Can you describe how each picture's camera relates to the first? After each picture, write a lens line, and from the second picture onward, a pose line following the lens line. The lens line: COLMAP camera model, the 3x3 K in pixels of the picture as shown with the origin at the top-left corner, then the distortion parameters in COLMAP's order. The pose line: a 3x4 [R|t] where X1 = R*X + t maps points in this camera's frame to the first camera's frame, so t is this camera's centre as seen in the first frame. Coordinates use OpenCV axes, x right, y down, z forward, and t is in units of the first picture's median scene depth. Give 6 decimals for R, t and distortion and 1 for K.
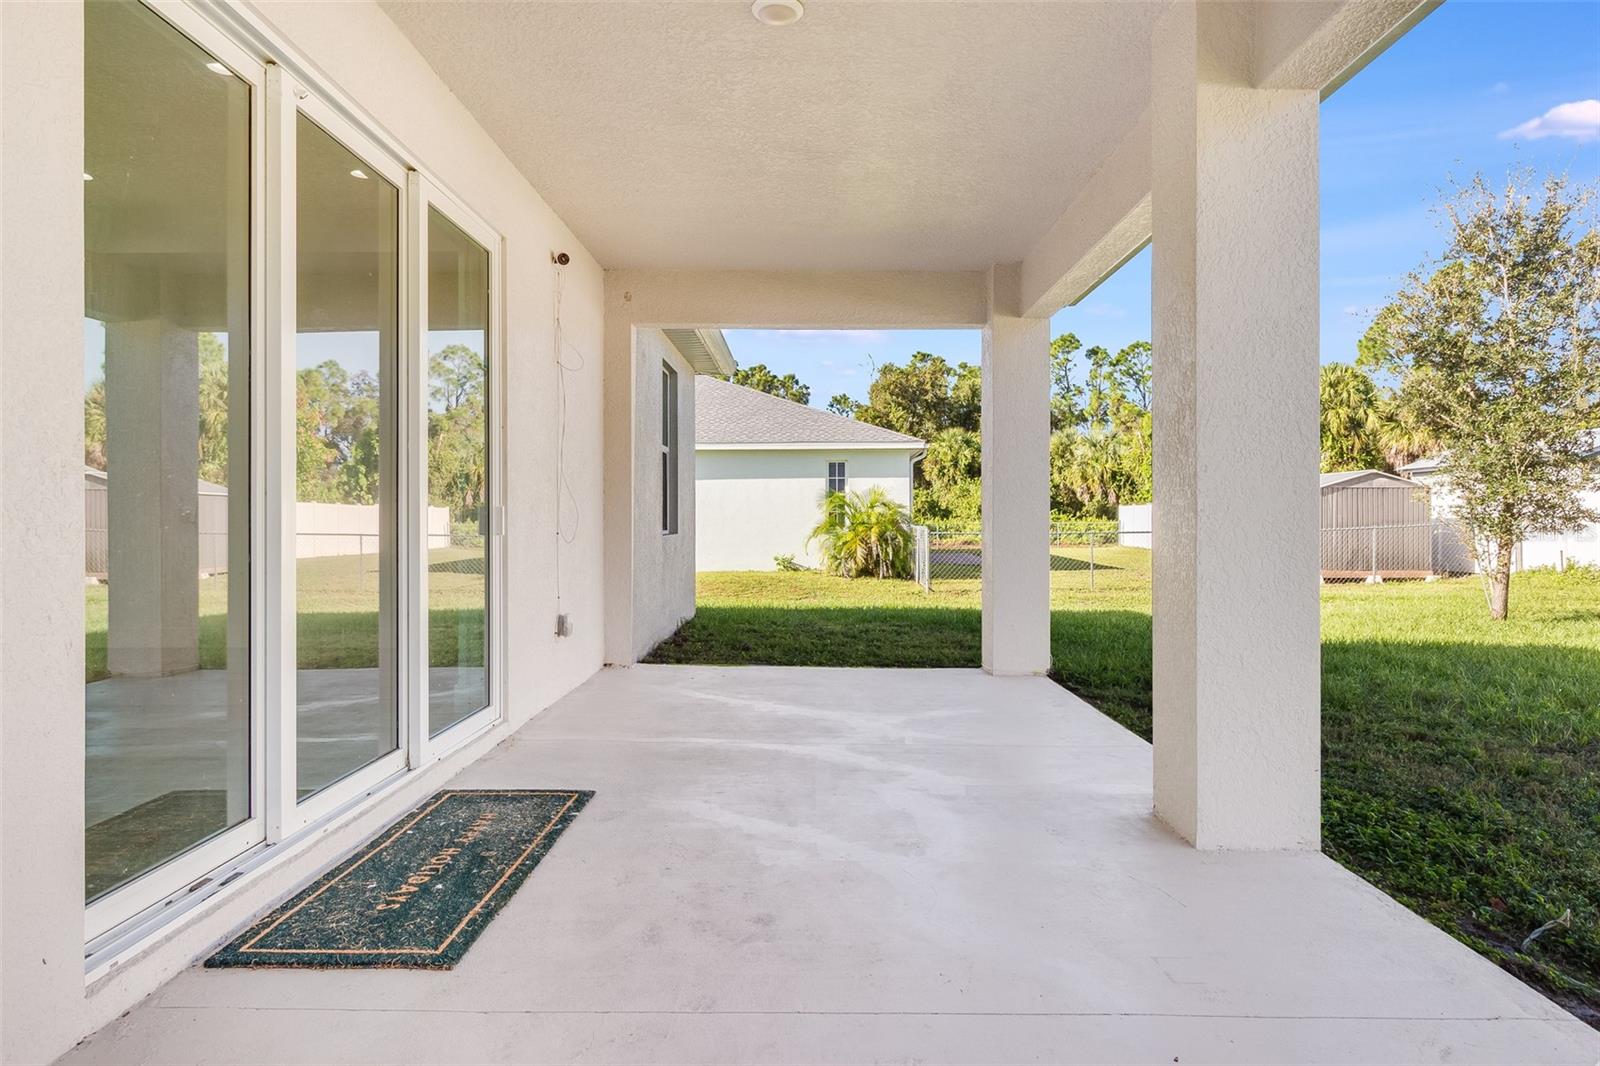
lens RADIAL K [[955.9, 0, 799.8], [0, 955.9, 527.3], [0, 0, 1]] dist [-0.004612, 0.000724]
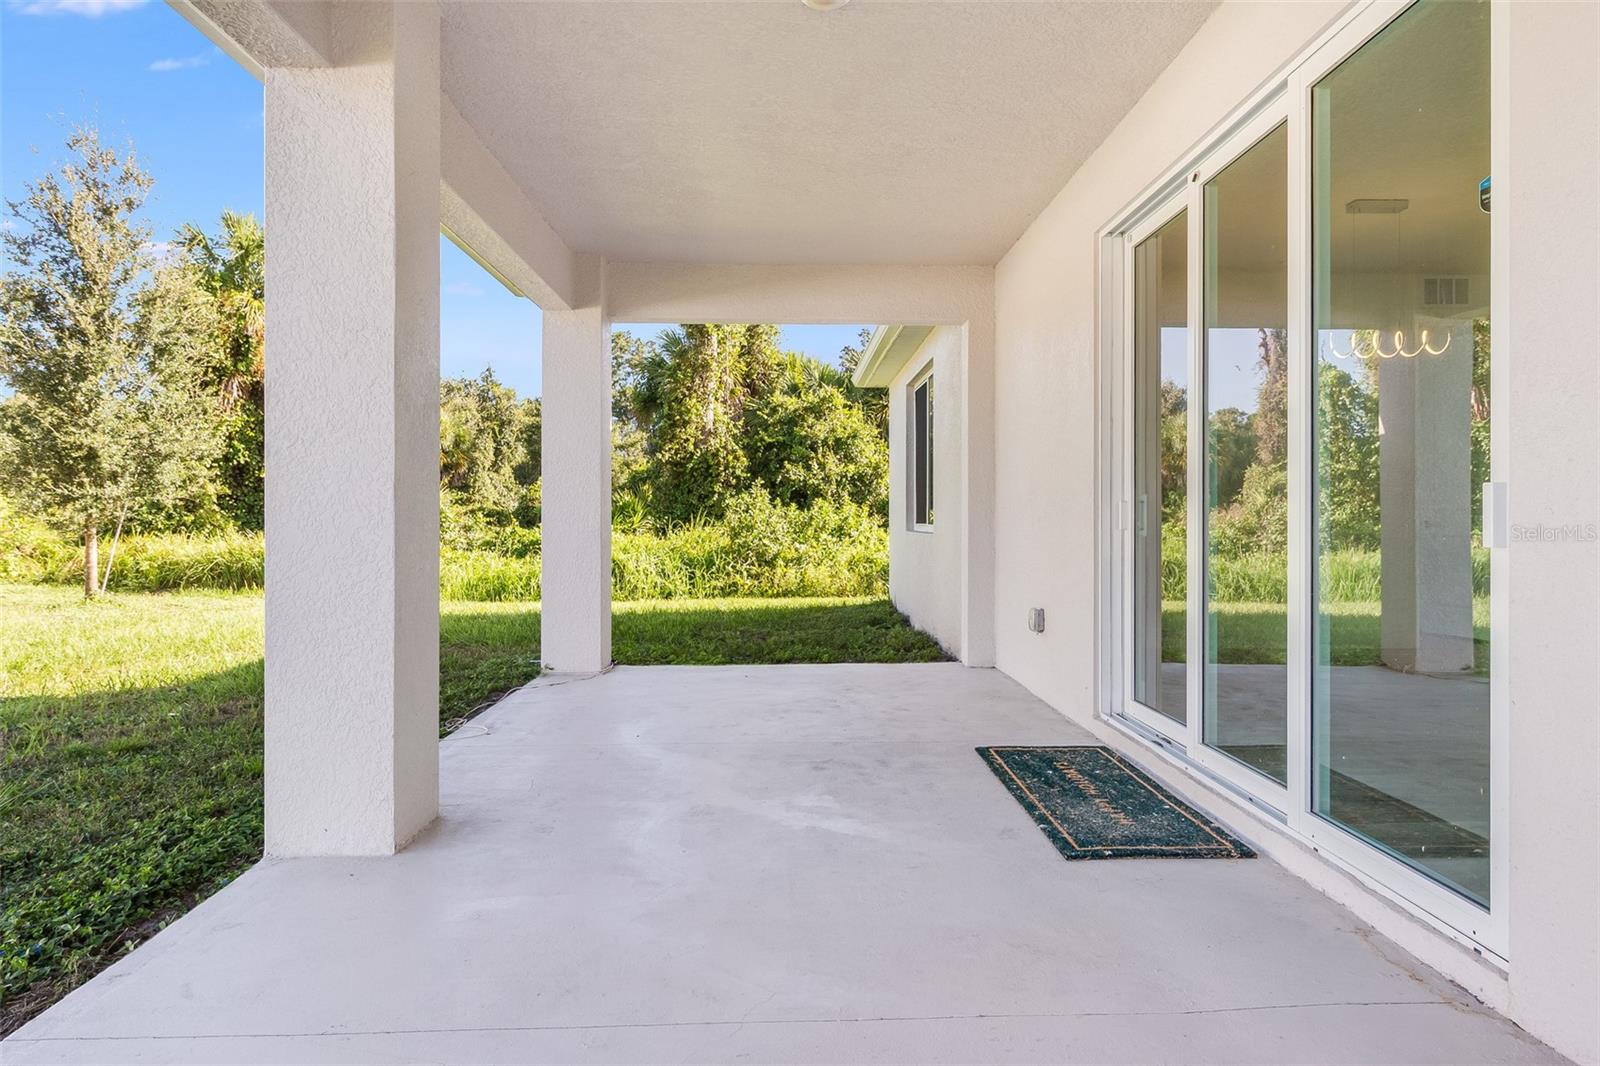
lens RADIAL K [[955.9, 0, 802.8], [0, 955.9, 526.6], [0, 0, 1]] dist [-0.004612, 0.000724]
pose [[-0.999303, 0.001065, -0.037308, 0.037490], [0.000482, 0.999878, 0.015631, -0.011389], [0.037320, 0.015602, -0.999182, 2.018234]]
